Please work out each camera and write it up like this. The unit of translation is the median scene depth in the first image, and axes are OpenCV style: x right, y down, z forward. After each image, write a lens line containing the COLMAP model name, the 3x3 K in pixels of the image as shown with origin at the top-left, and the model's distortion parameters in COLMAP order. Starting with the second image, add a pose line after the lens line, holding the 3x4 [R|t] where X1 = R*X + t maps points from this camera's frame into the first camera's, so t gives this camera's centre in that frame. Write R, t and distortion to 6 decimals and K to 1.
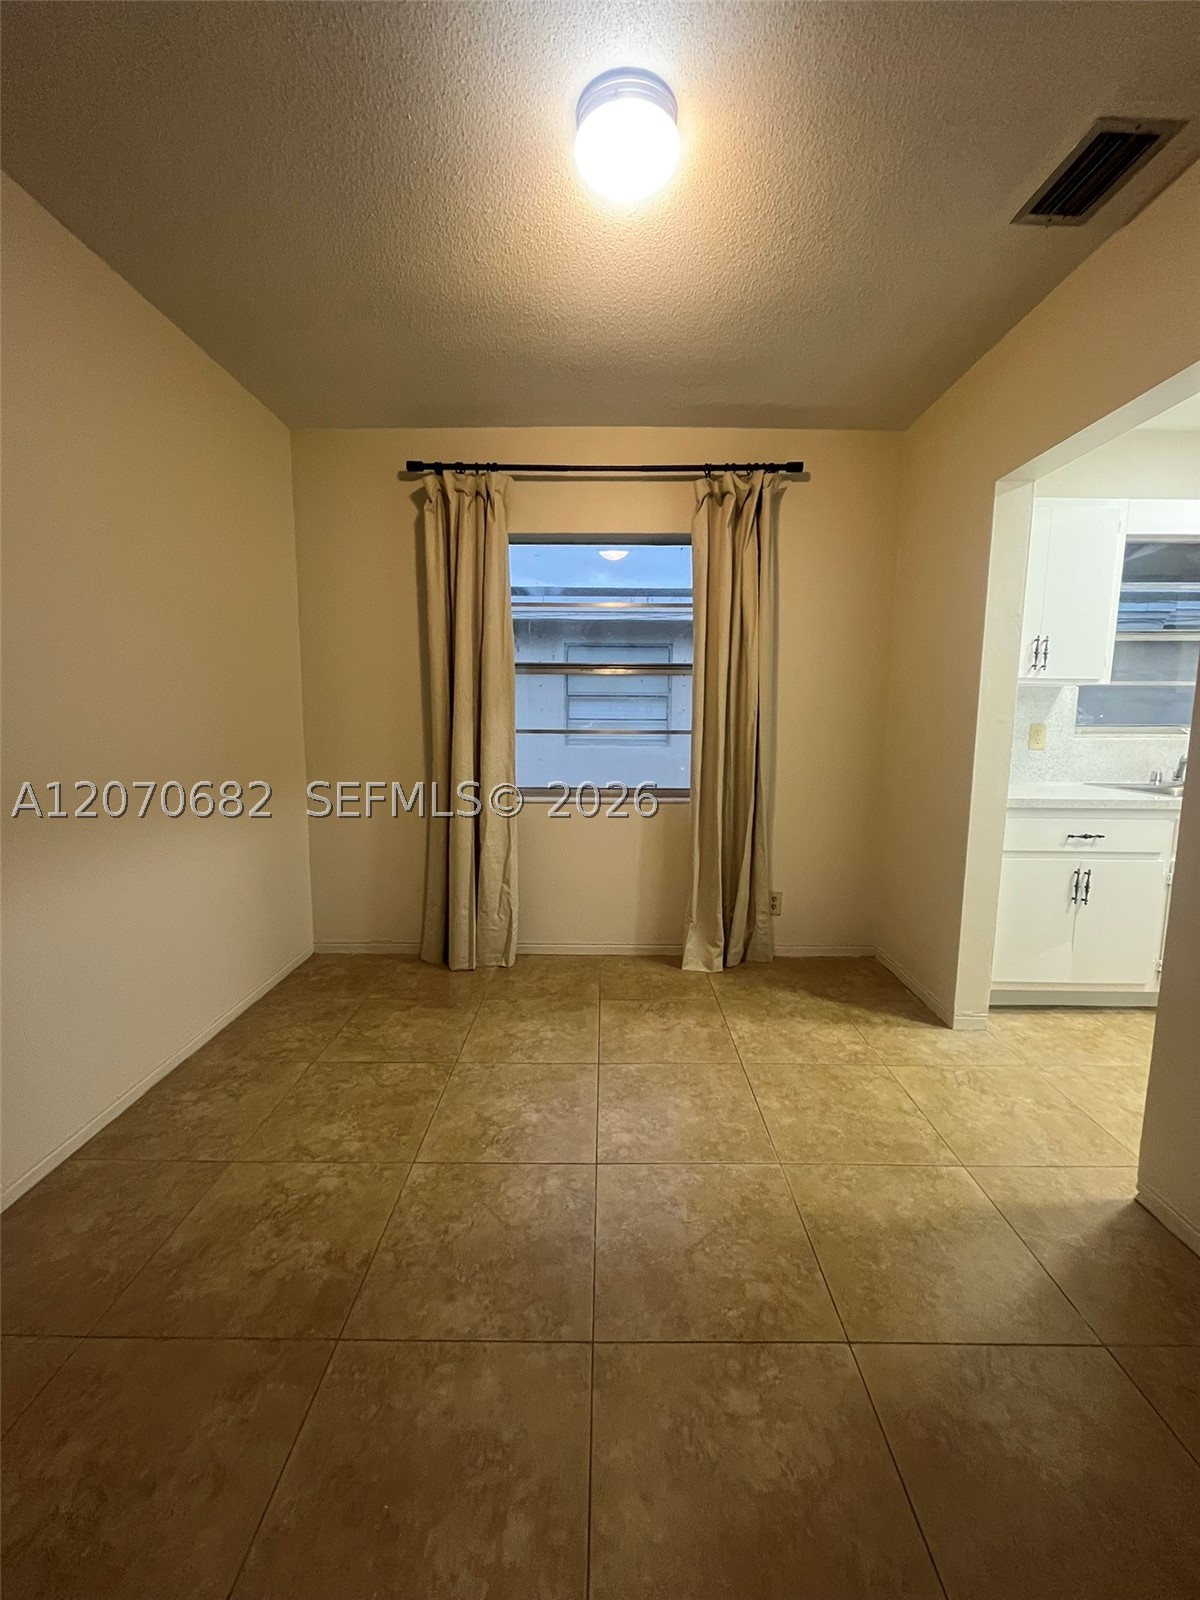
lens RADIAL K [[645.4, 0, 591.8], [0, 645.4, 792.6], [0, 0, 1]] dist [-0.000125, 0.000413]
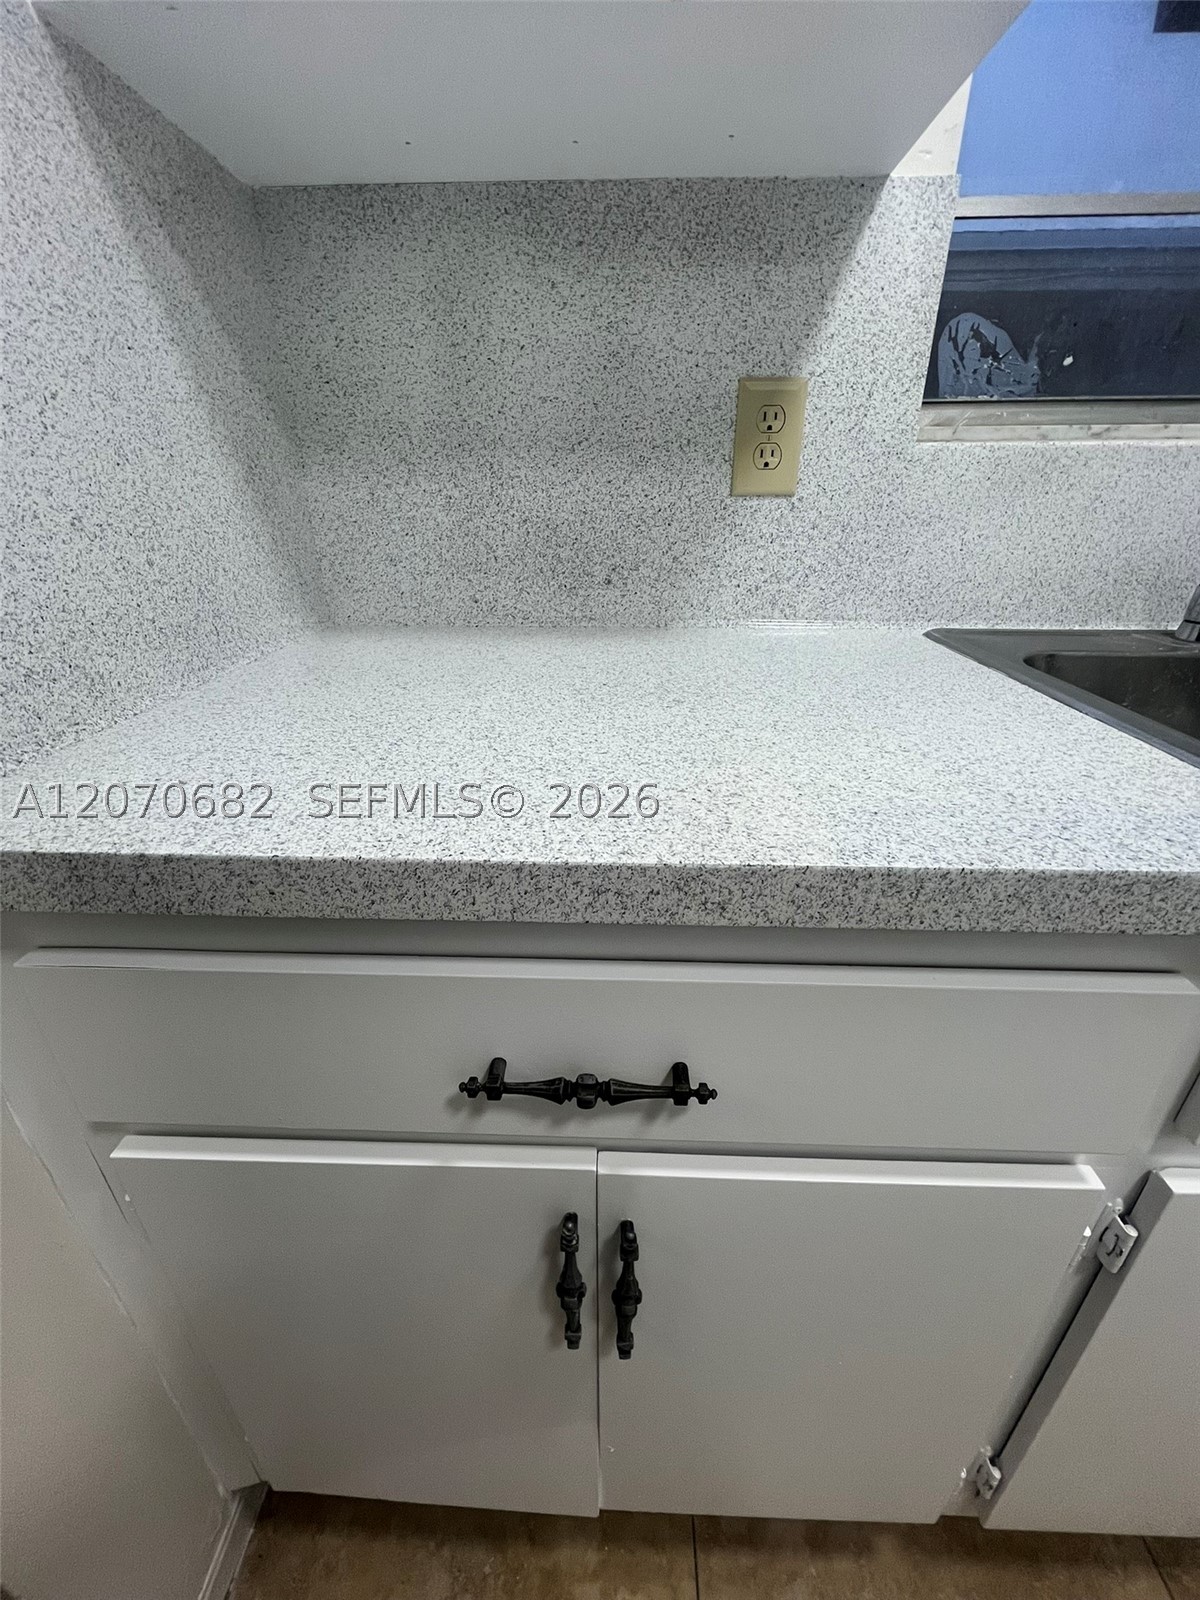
lens RADIAL K [[645.4, 0, 602.0], [0, 645.4, 792.3], [0, 0, 1]] dist [-0.000125, 0.000413]
pose [[0.999547, -0.001790, -0.030042, 0.711028], [0.010739, 0.953739, 0.300446, -0.036583], [0.028115, -0.300632, 0.953326, 0.808807]]
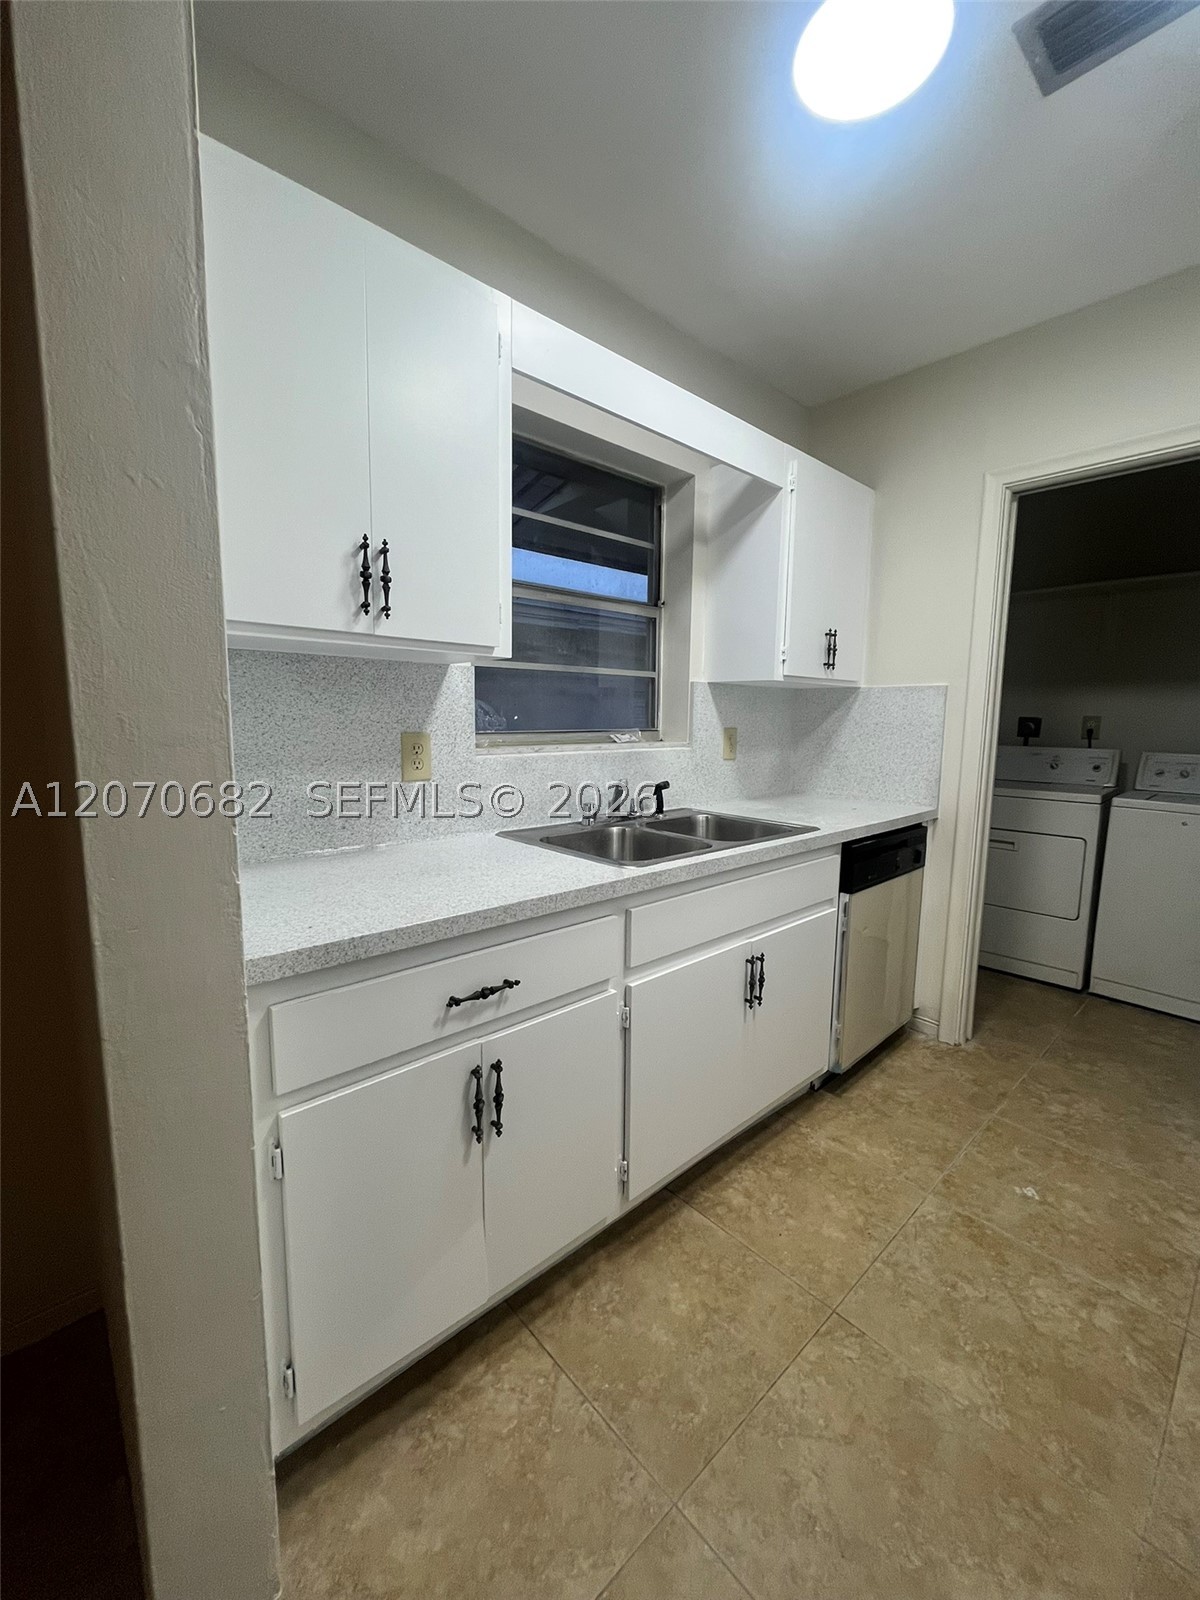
lens RADIAL K [[645.4, 0, 600.2], [0, 645.4, 796.8], [0, 0, 1]] dist [-0.000125, 0.000413]
pose [[0.737581, -0.087824, 0.669523, 0.498261], [0.083971, 0.995739, 0.038108, -0.068842], [-0.670017, 0.028112, 0.741813, 0.567462]]
